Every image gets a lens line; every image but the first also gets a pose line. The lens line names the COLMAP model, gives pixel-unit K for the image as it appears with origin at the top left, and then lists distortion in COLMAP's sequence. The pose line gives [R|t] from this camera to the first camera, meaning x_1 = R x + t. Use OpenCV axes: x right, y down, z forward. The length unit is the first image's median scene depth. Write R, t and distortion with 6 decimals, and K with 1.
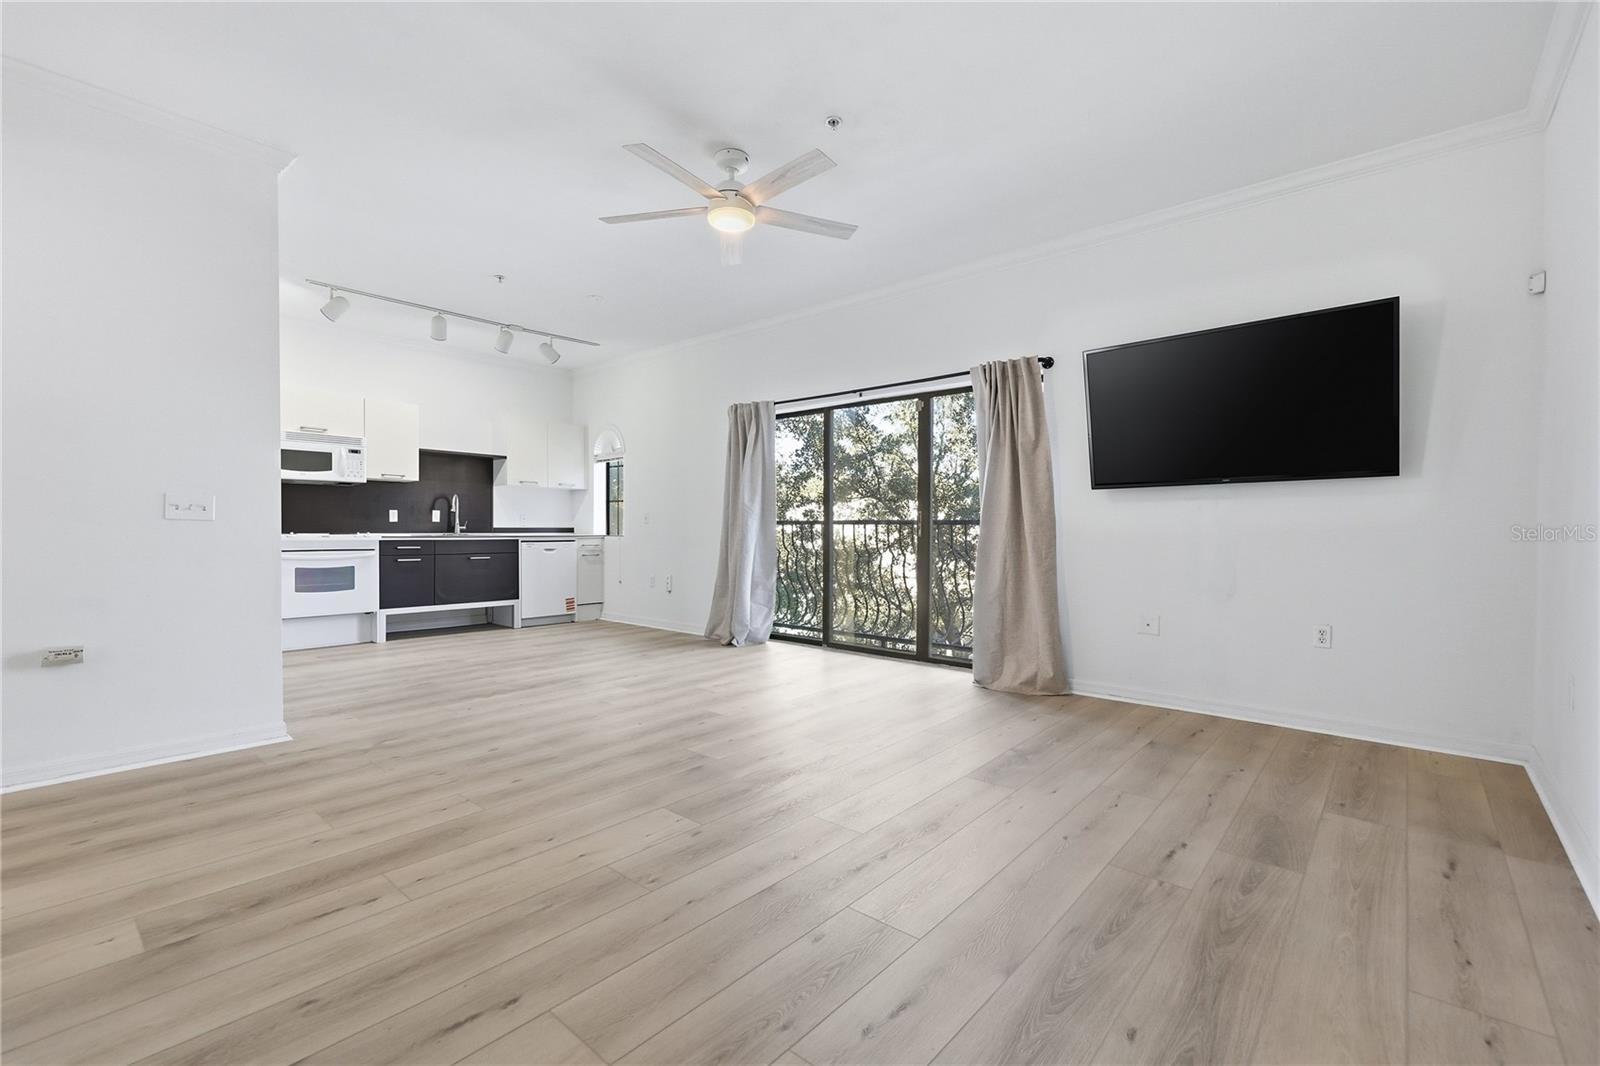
lens RADIAL K [[684.5, 0, 800.0], [0, 684.5, 533.0], [0, 0, 1]] dist [-0.000321, -0.000330]
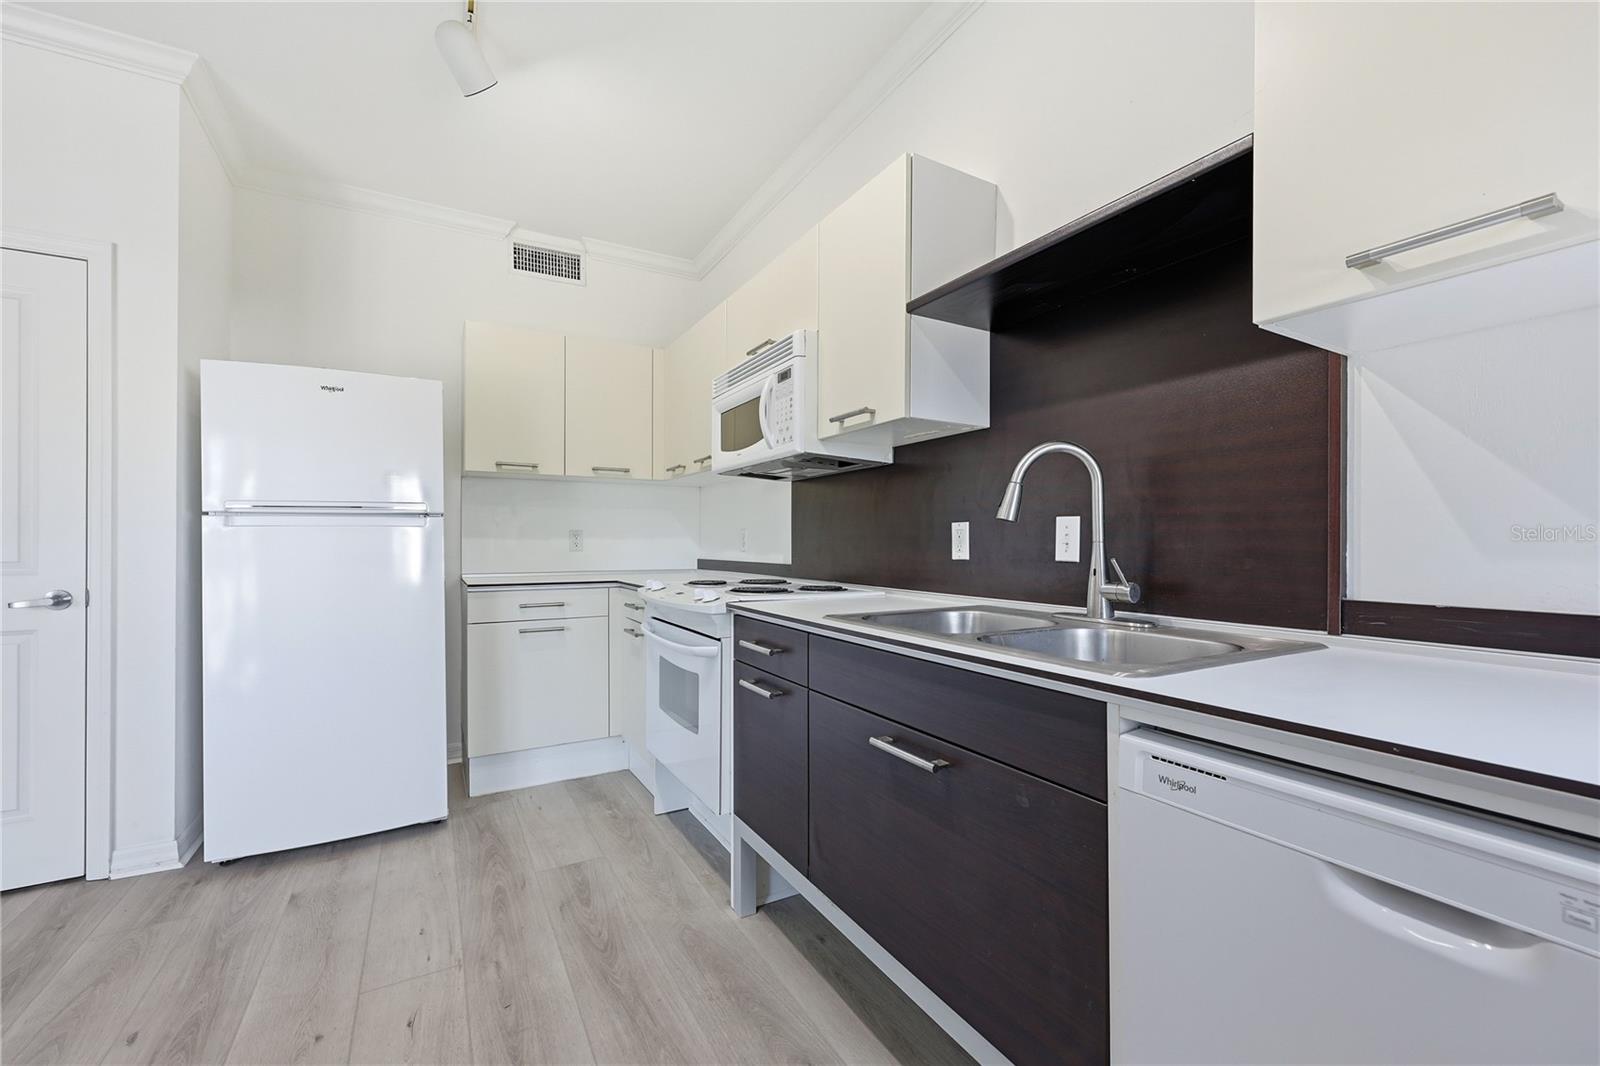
lens RADIAL K [[650.1, 0, 793.1], [0, 650.1, 536.2], [0, 0, 1]] dist [-0.003999, -0.000358]
pose [[-0.329439, -0.014875, -0.944060, -0.308746], [-0.012180, 0.999860, -0.011504, -0.024647], [0.944098, 0.007709, -0.329574, 1.128567]]
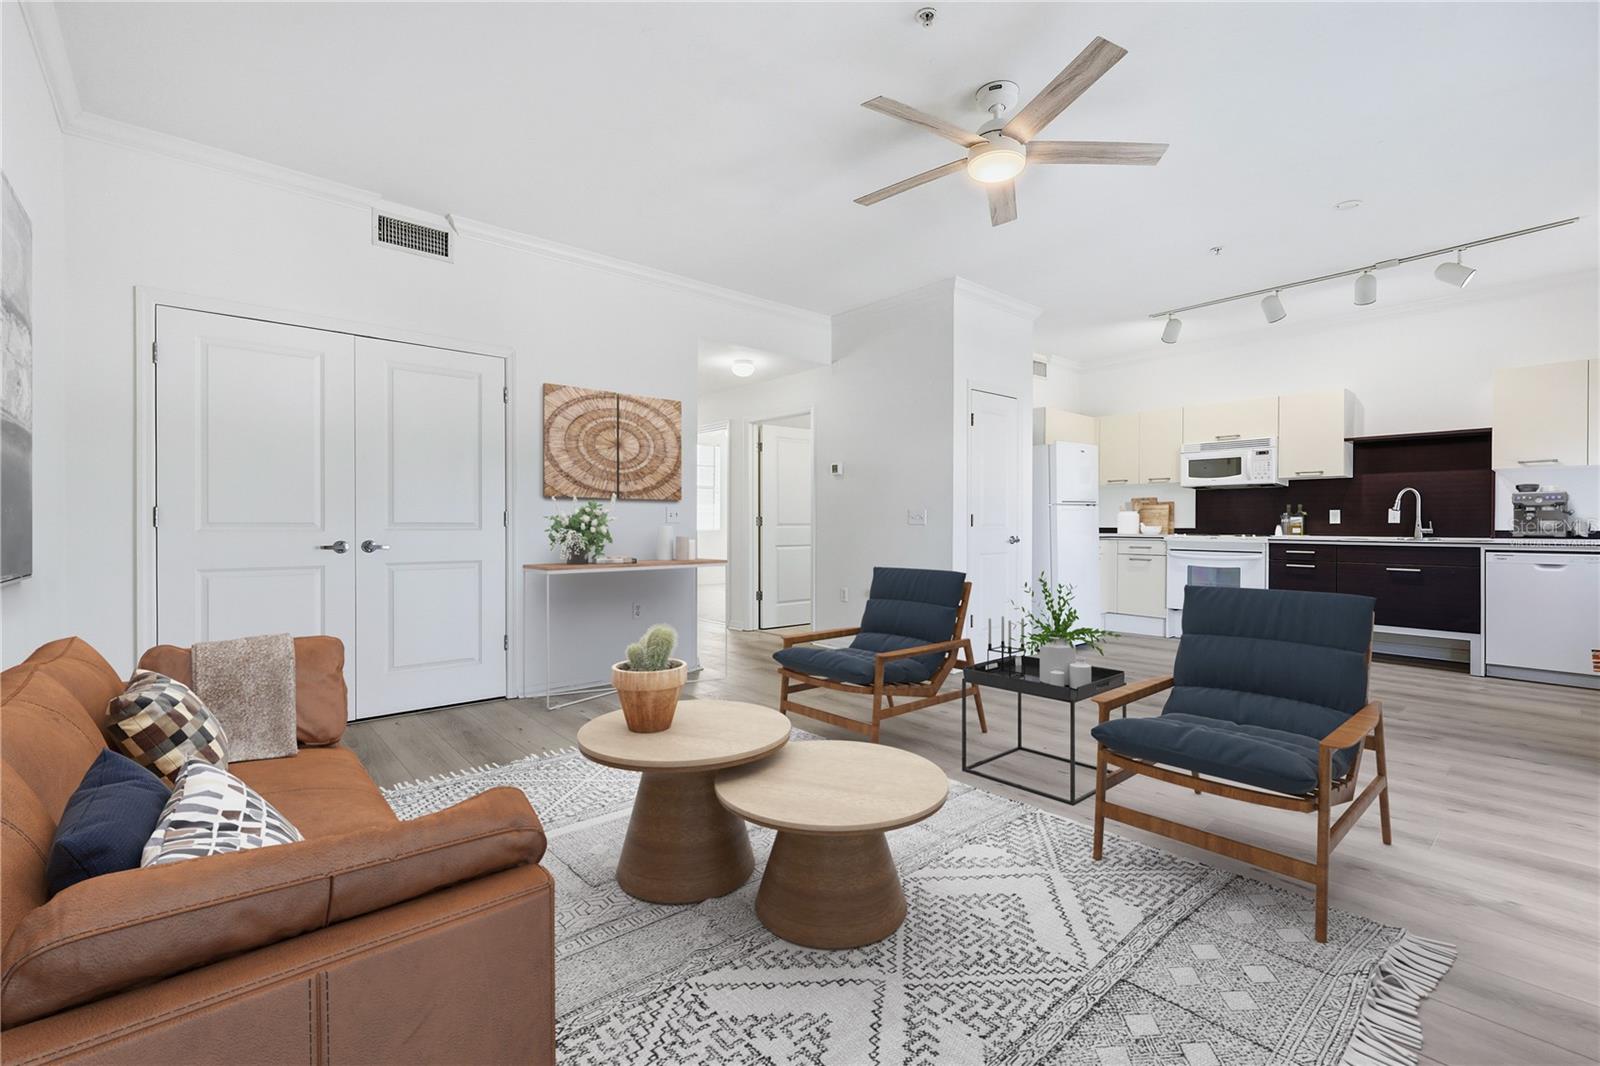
lens RADIAL K [[673.7, 0, 809.6], [0, 673.7, 524.6], [0, 0, 1]] dist [0.001745, 0.000279]
pose [[-0.125170, -0.002908, -0.992131, 0.402694], [-0.010738, 0.999941, -0.001576, -0.006422], [0.992077, 0.010457, -0.125194, 0.472570]]
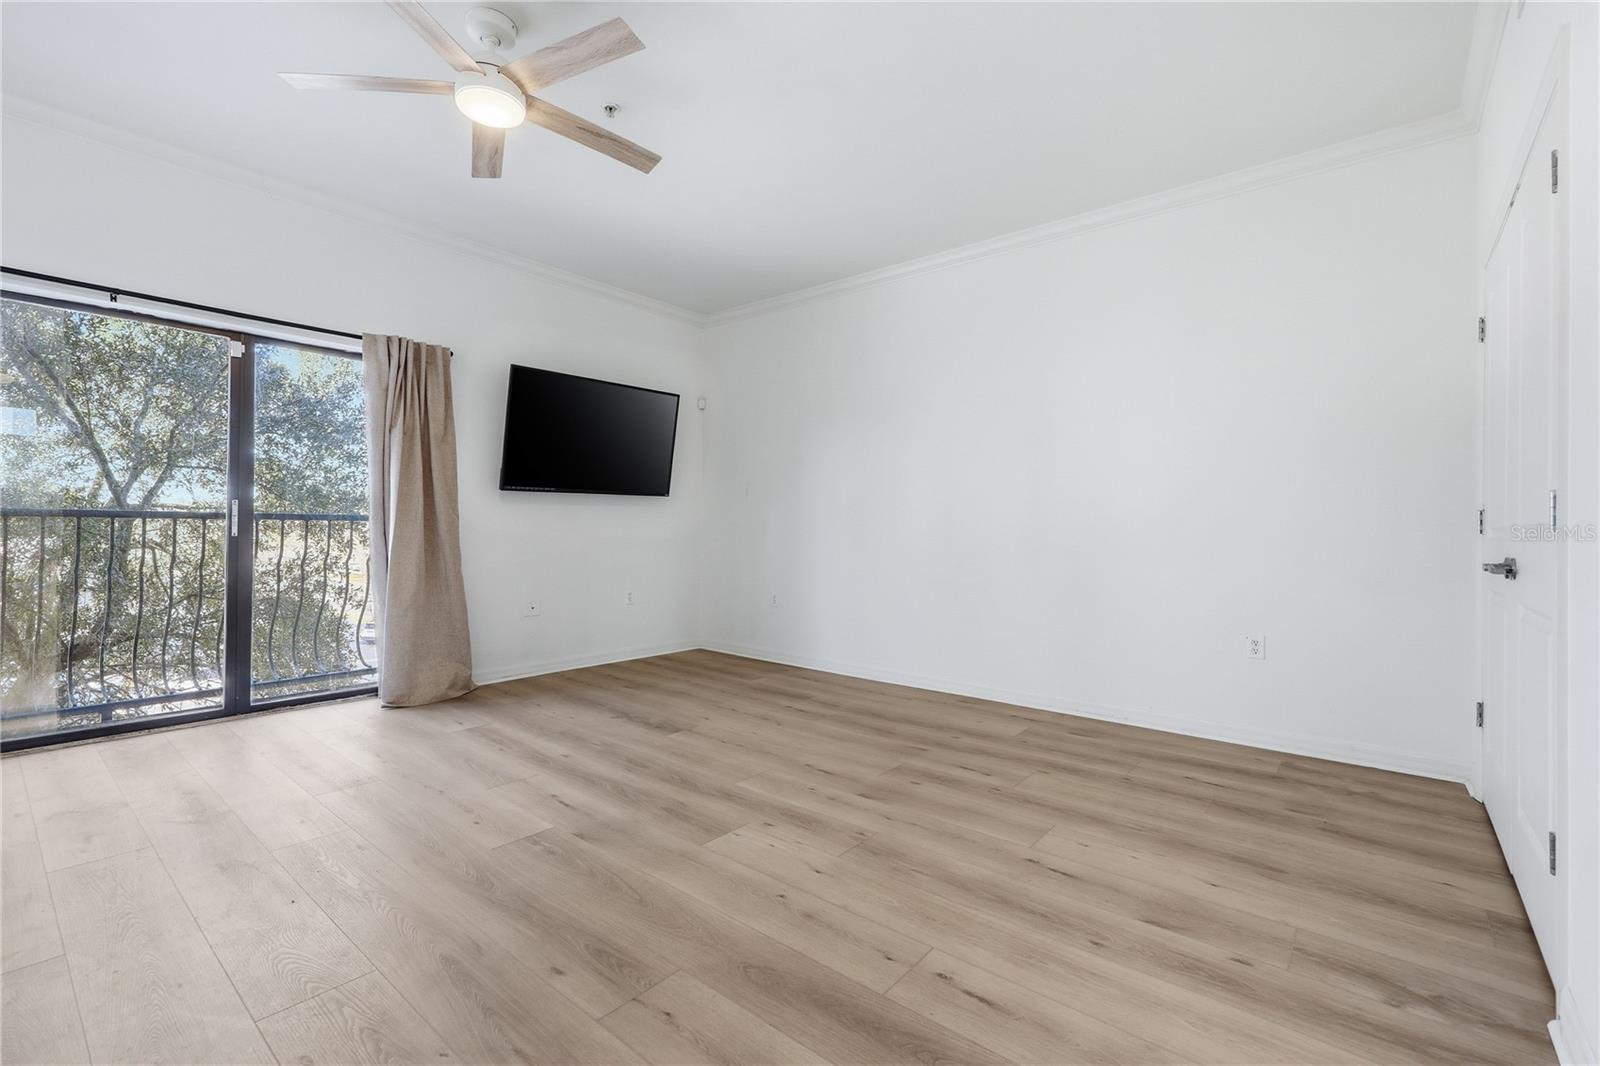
lens RADIAL K [[698.1, 0, 798.0], [0, 698.1, 526.4], [0, 0, 1]] dist [0.001683, -0.000181]
pose [[-0.017860, -0.000852, 0.999840, -0.456046], [0.000390, 1.000000, 0.000859, -0.004666], [-0.999840, 0.000405, -0.017860, 0.368124]]
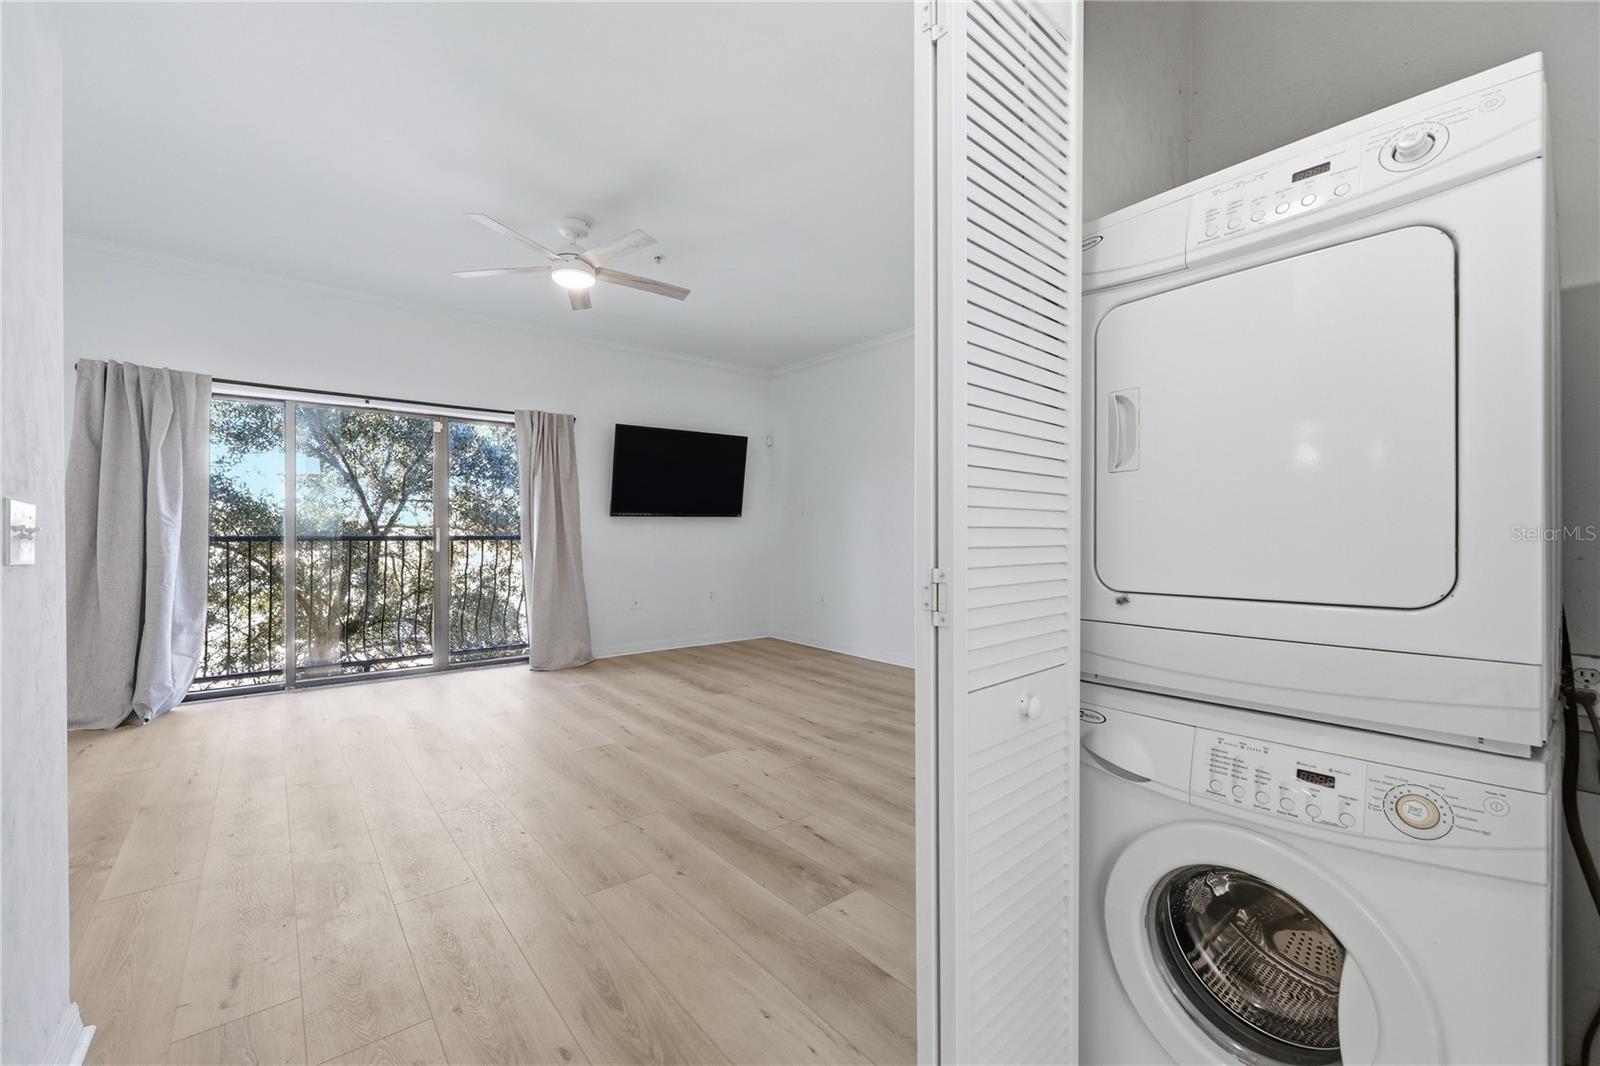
lens RADIAL K [[650.1, 0, 793.1], [0, 650.1, 536.2], [0, 0, 1]] dist [-0.003999, -0.000358]
pose [[0.177494, -0.007446, 0.984094, -0.588145], [0.010510, 0.999929, 0.005670, -0.016221], [-0.984066, 0.009337, 0.177560, 0.243962]]
